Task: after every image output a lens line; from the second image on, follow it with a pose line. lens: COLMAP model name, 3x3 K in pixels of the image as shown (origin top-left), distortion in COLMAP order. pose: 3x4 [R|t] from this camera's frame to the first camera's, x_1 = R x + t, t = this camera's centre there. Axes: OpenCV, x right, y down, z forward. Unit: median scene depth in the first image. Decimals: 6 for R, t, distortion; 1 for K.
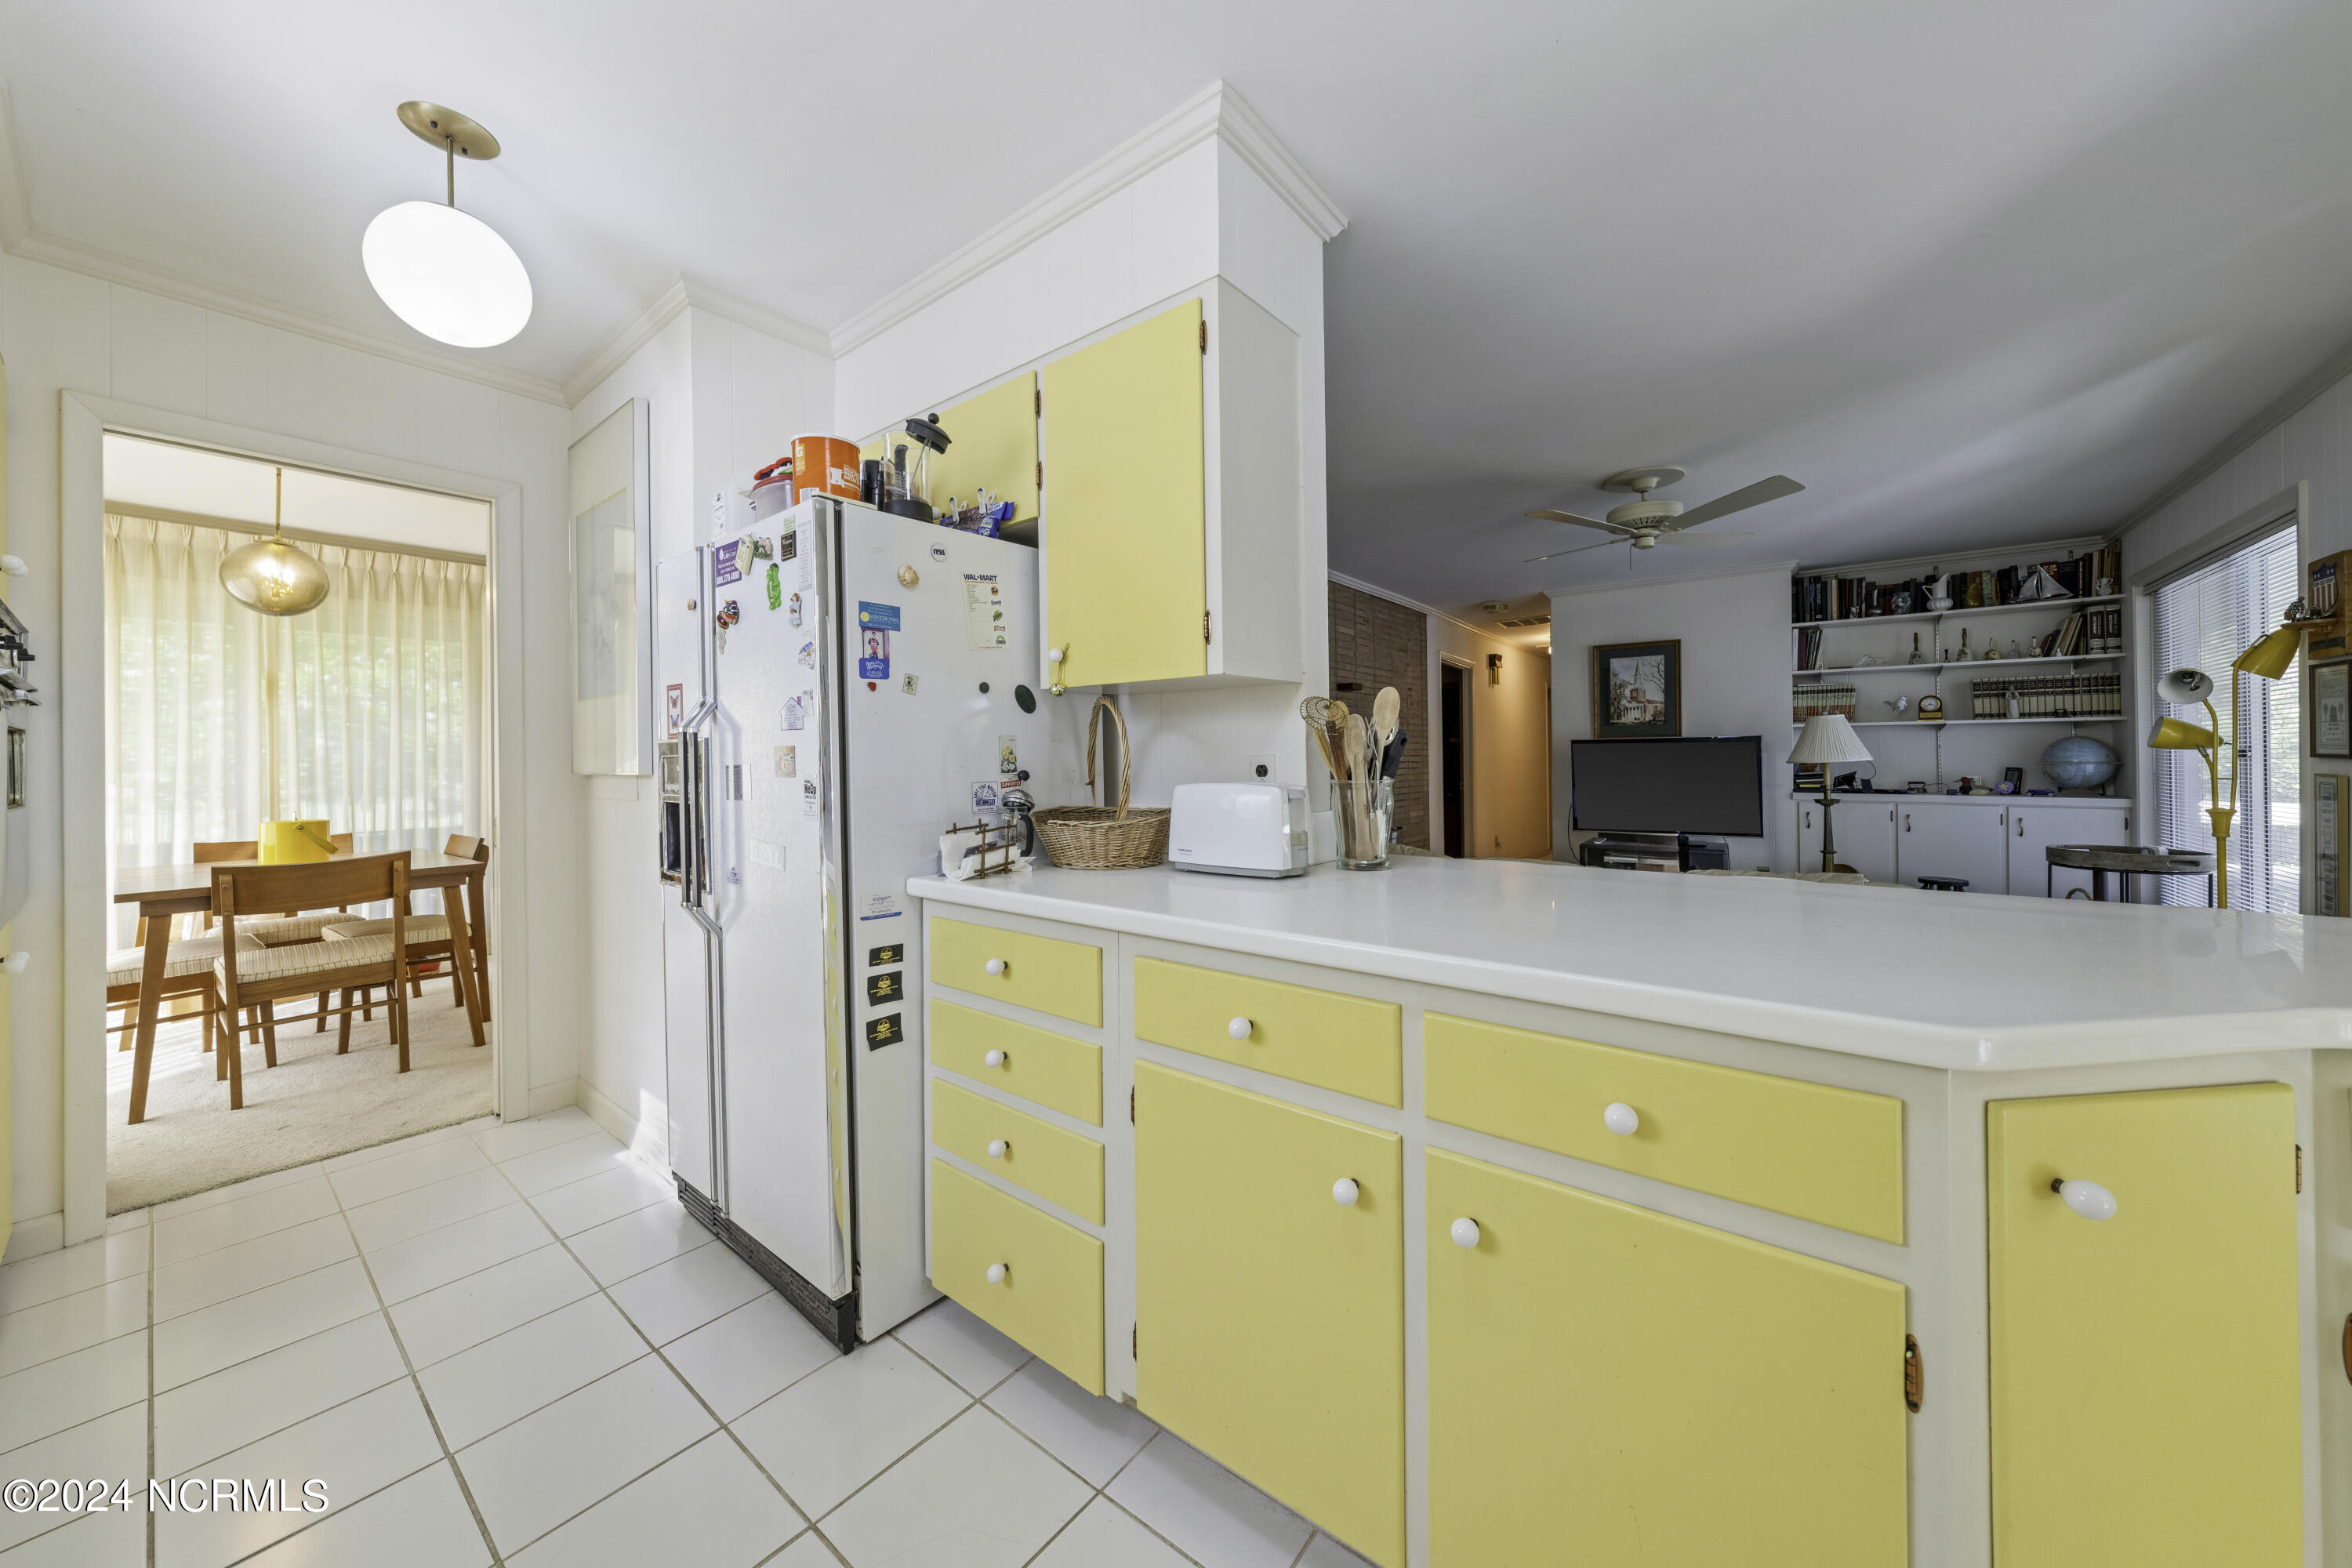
lens RADIAL K [[809.9, 0, 1186.7], [0, 809.9, 759.1], [0, 0, 1]] dist [-0.001138, -0.000439]
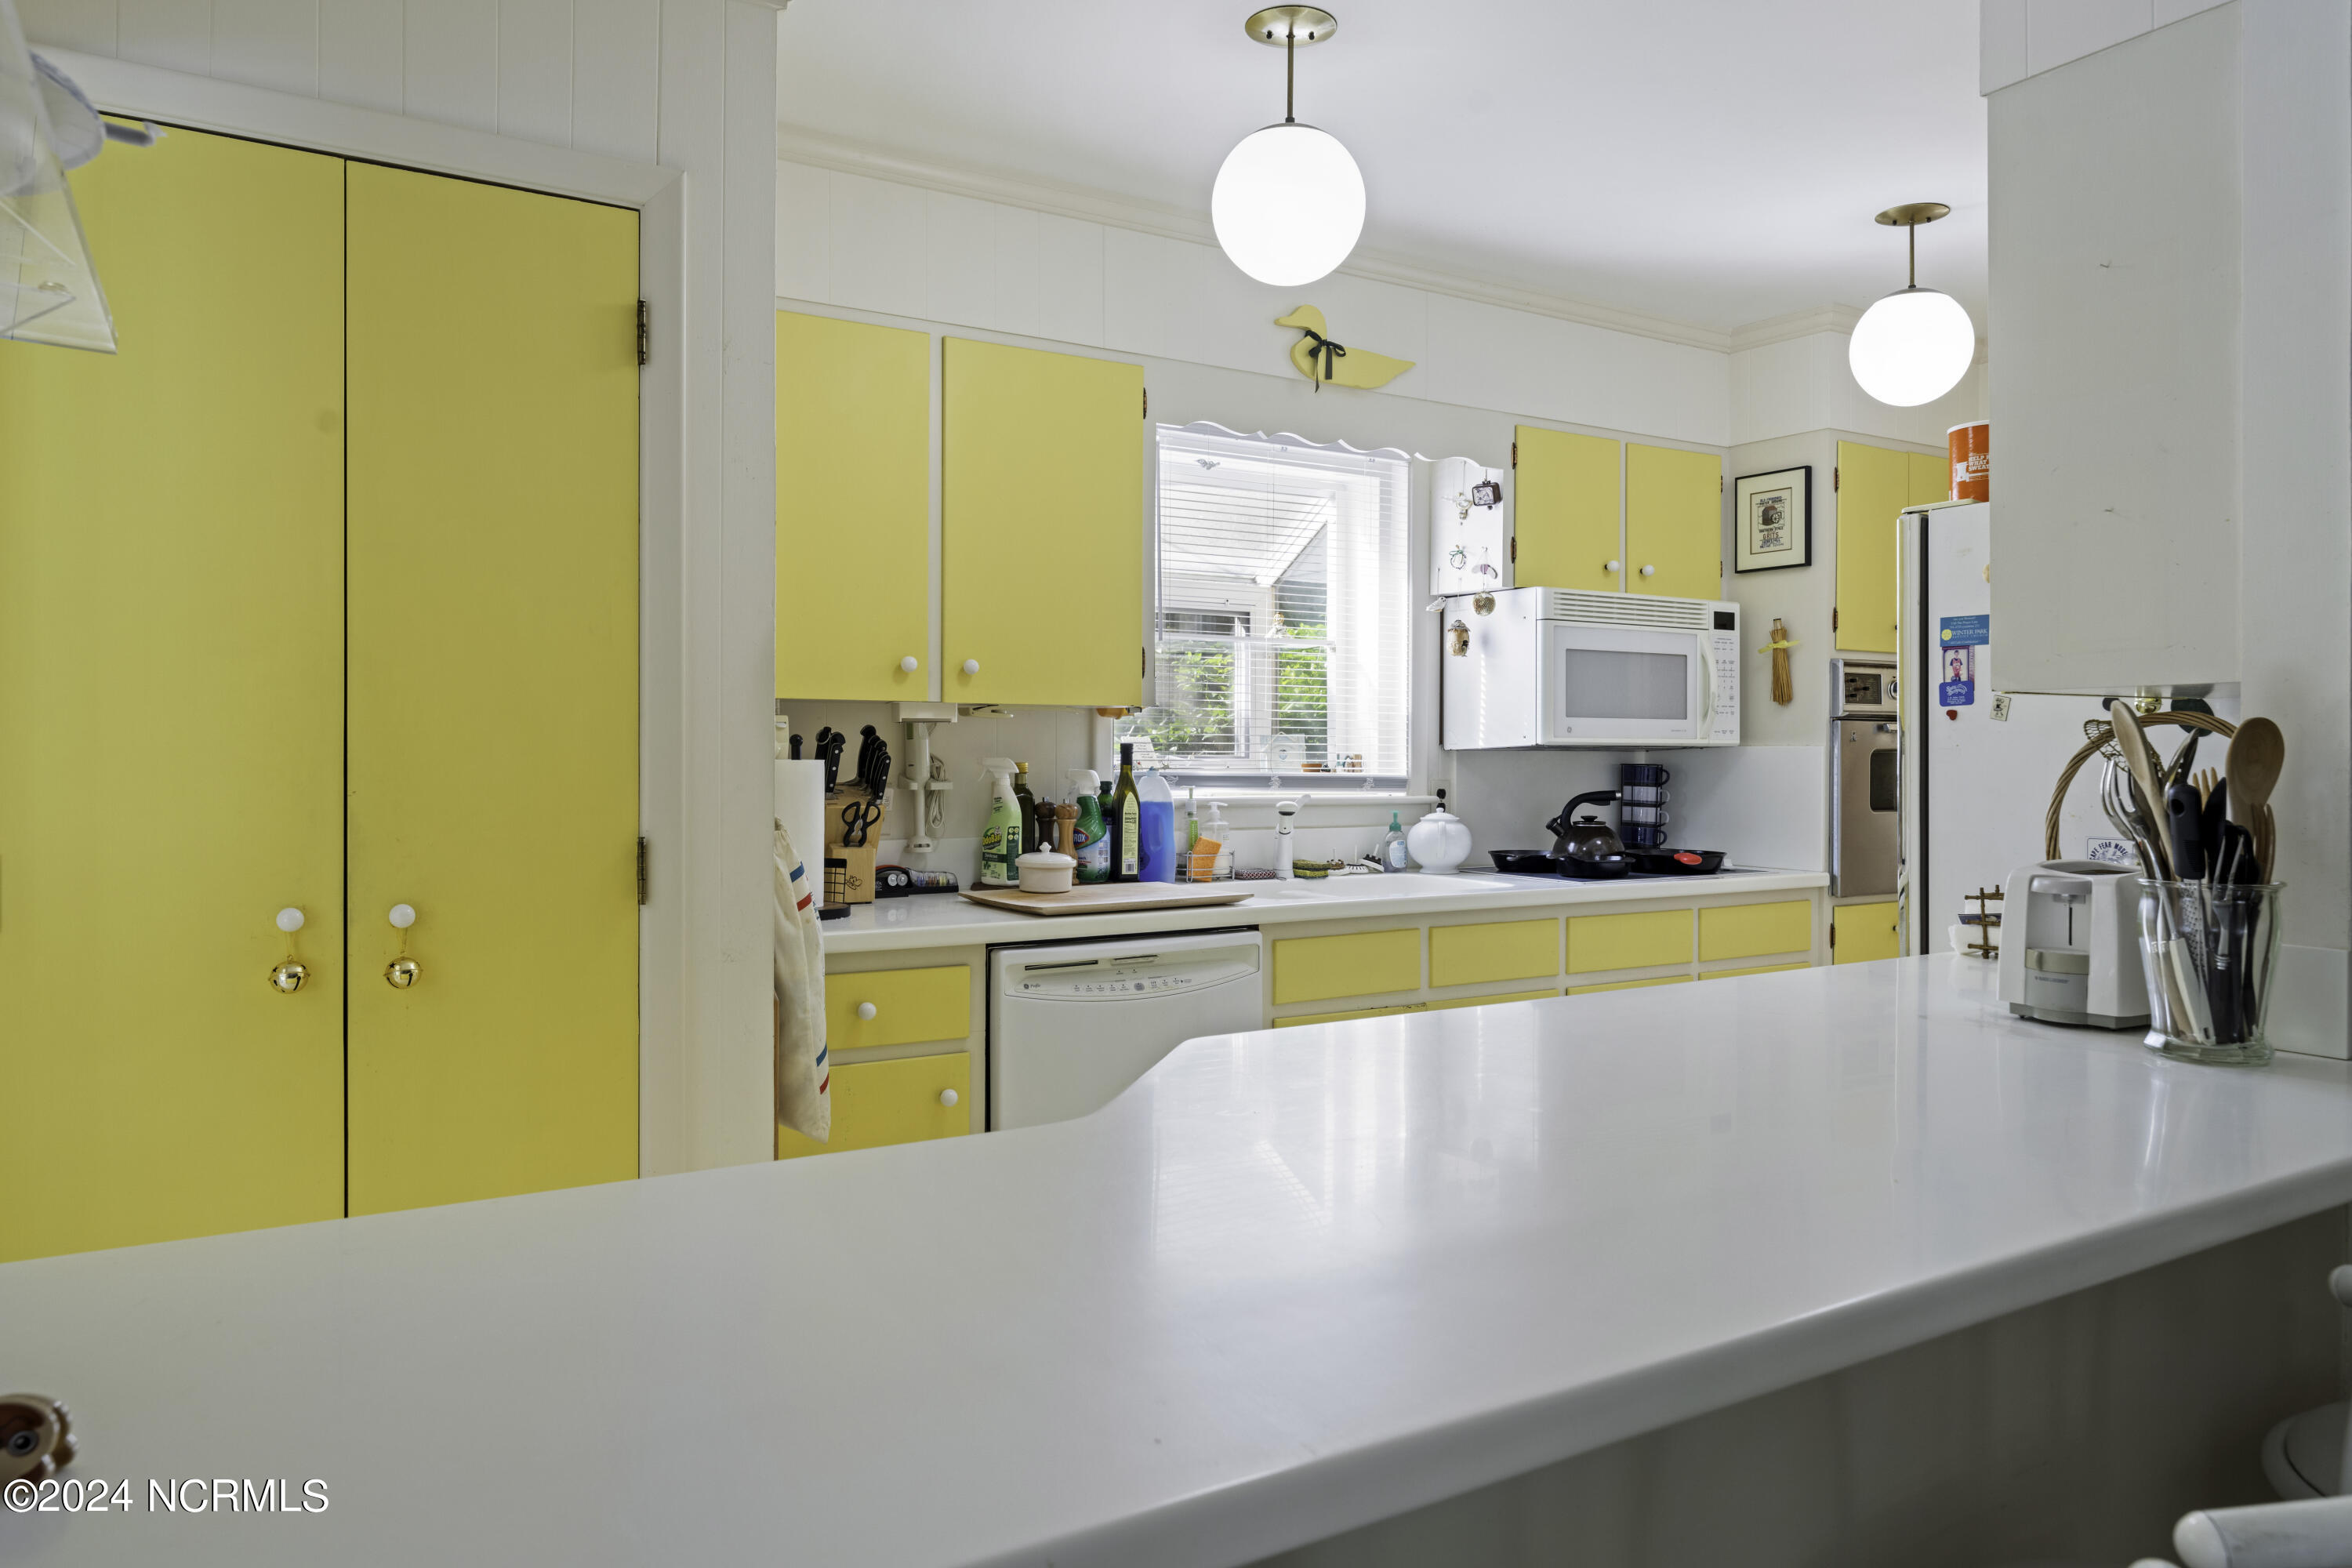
lens RADIAL K [[1617.8, 0, 1172.7], [0, 1617.8, 761.4], [0, 0, 1]] dist [0.017268, 0.002701]
pose [[-0.344834, 0.016668, -0.938516, 1.476413], [0.000256, 0.999844, 0.017663, -0.069407], [0.938664, 0.005851, -0.344784, 0.799130]]
